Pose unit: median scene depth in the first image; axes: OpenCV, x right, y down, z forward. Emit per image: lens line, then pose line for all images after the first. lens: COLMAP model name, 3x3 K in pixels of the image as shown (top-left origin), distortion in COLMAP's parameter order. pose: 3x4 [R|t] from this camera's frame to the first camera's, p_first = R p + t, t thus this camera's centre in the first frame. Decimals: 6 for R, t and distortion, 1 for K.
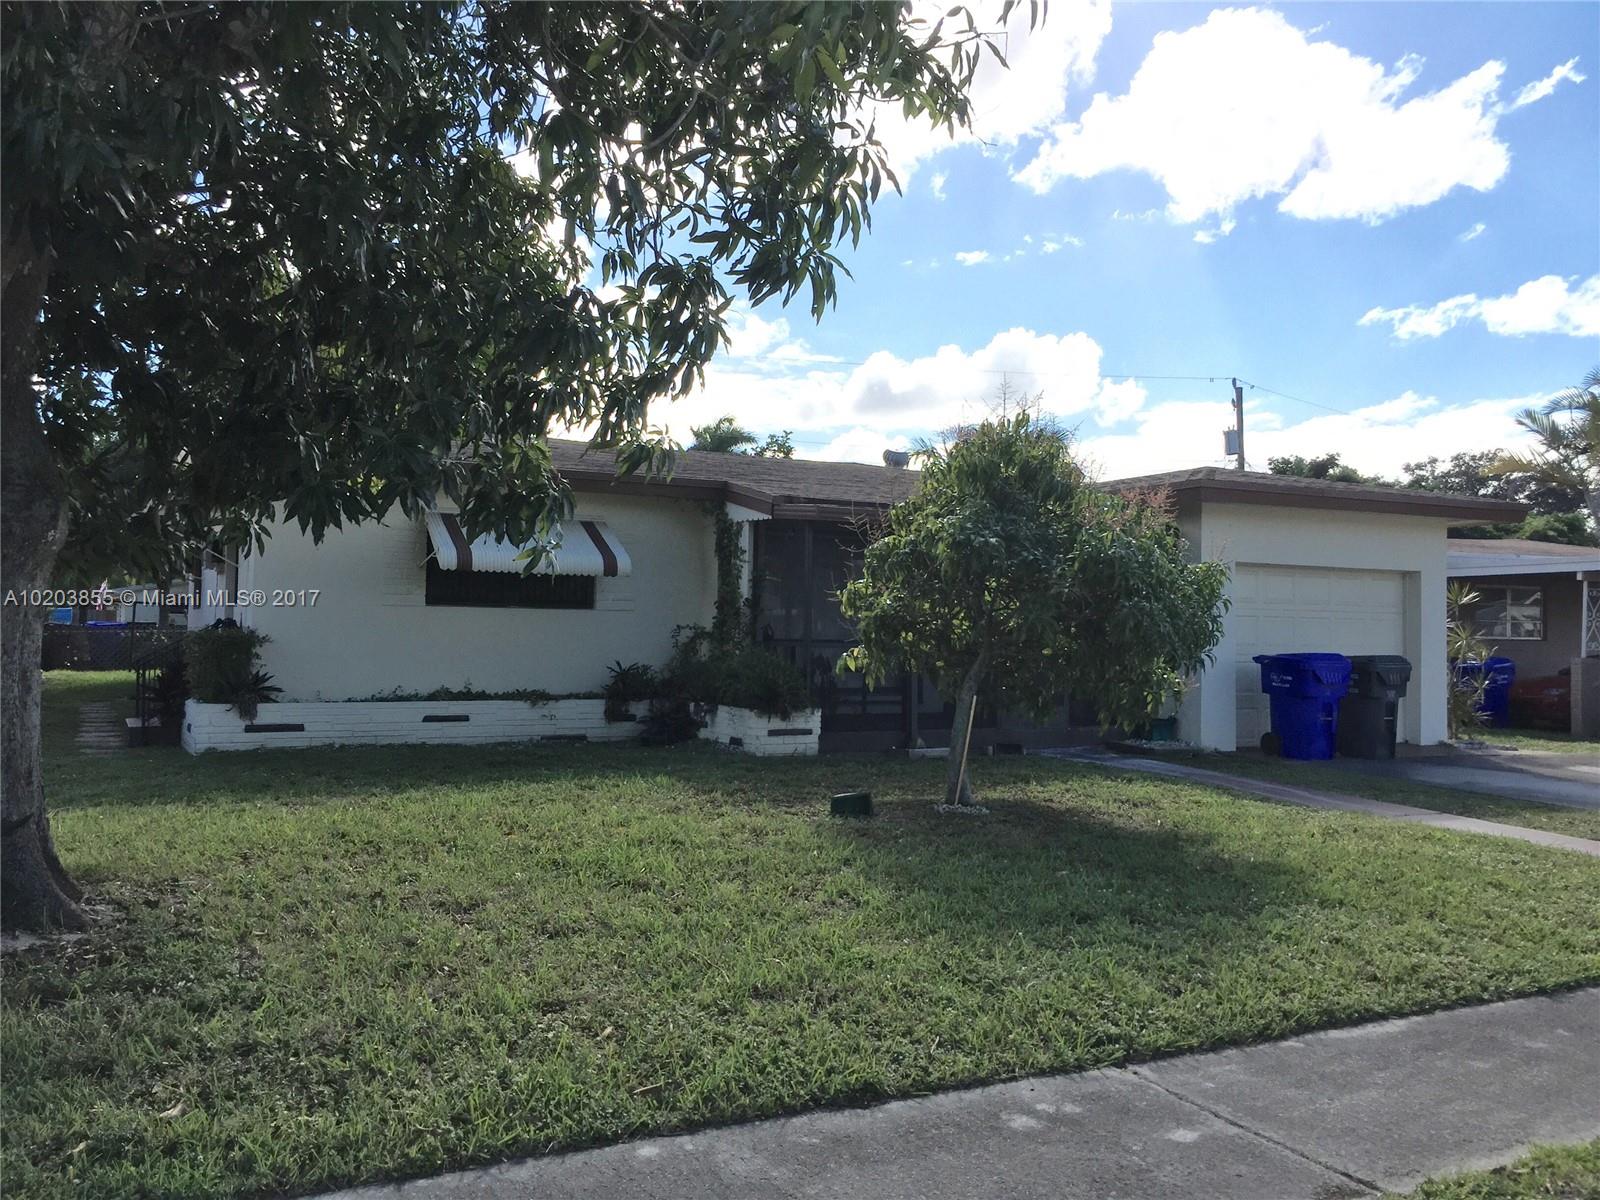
lens RADIAL K [[1367.9, 0, 802.6], [0, 1367.9, 594.6], [0, 0, 1]] dist [0.064813, -0.092604]
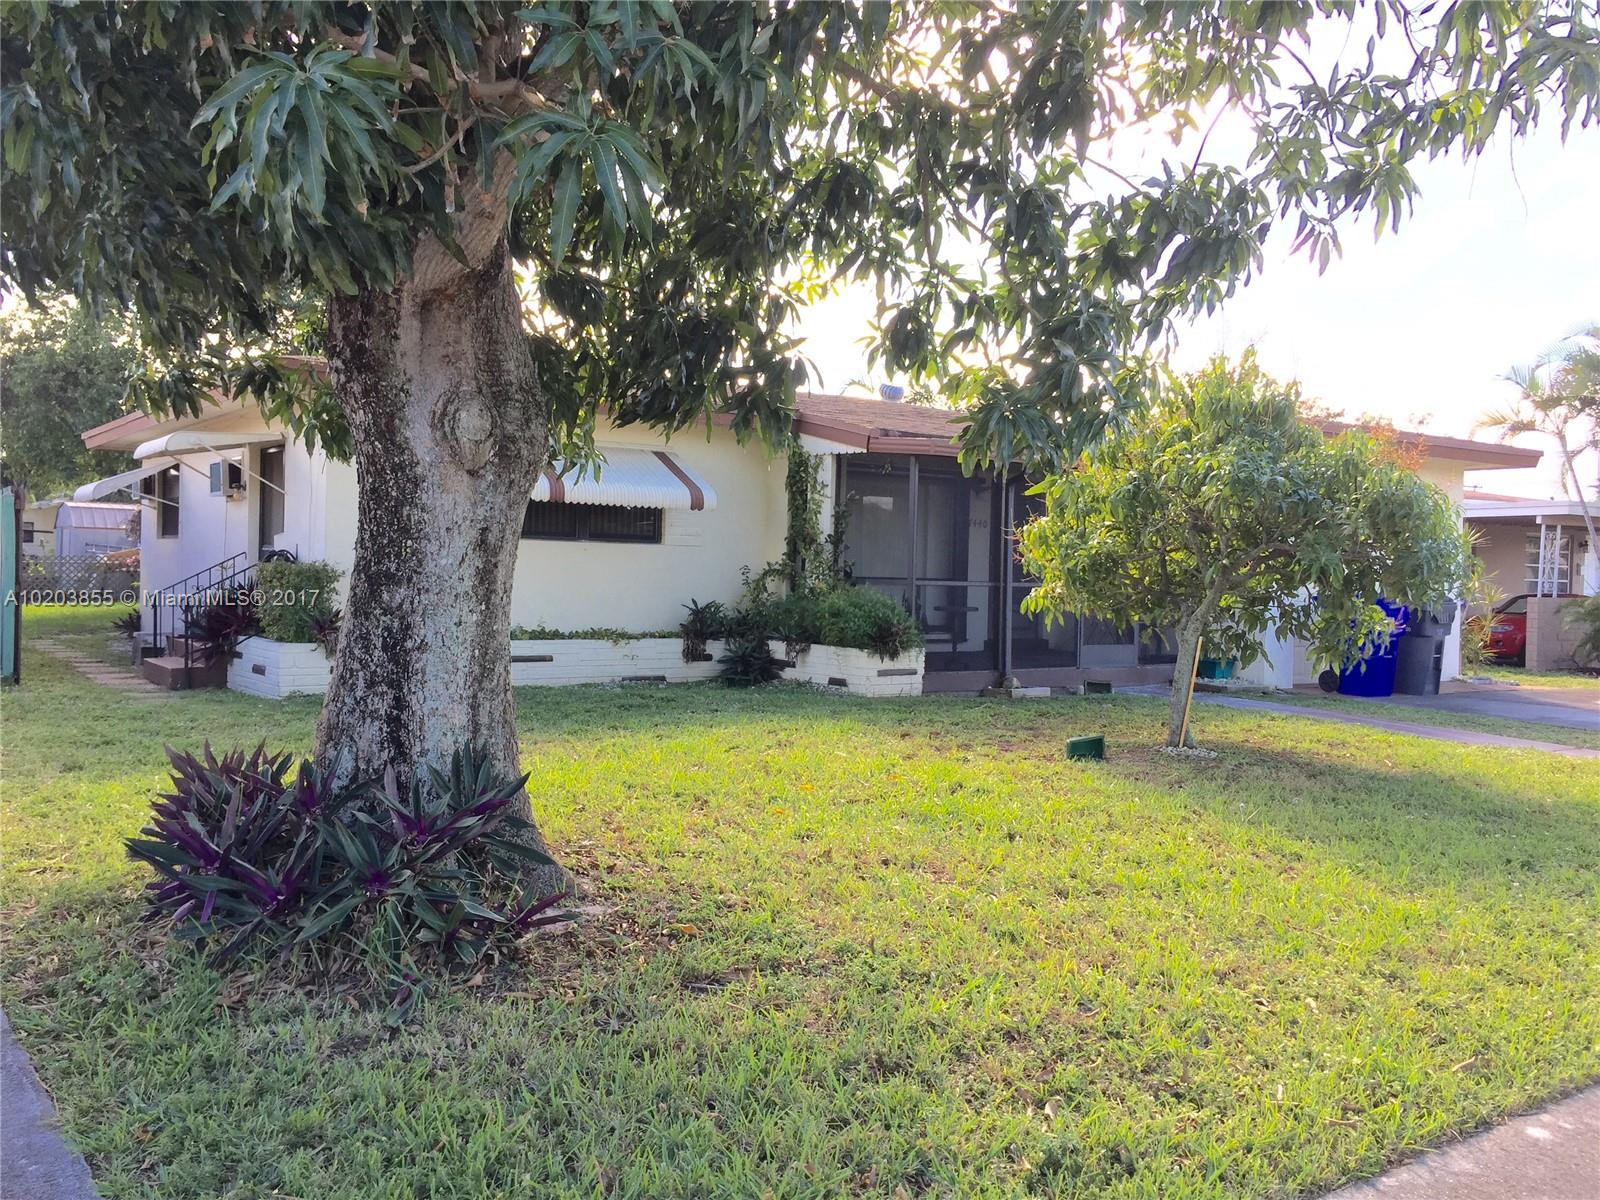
lens RADIAL K [[1367.9, 0, 798.2], [0, 1367.9, 605.0], [0, 0, 1]] dist [0.064813, -0.092604]
pose [[0.990642, 0.003064, 0.136450, -0.198637], [-0.010504, 0.998494, 0.053839, 0.000698], [-0.136080, -0.054768, 0.989183, 0.044149]]
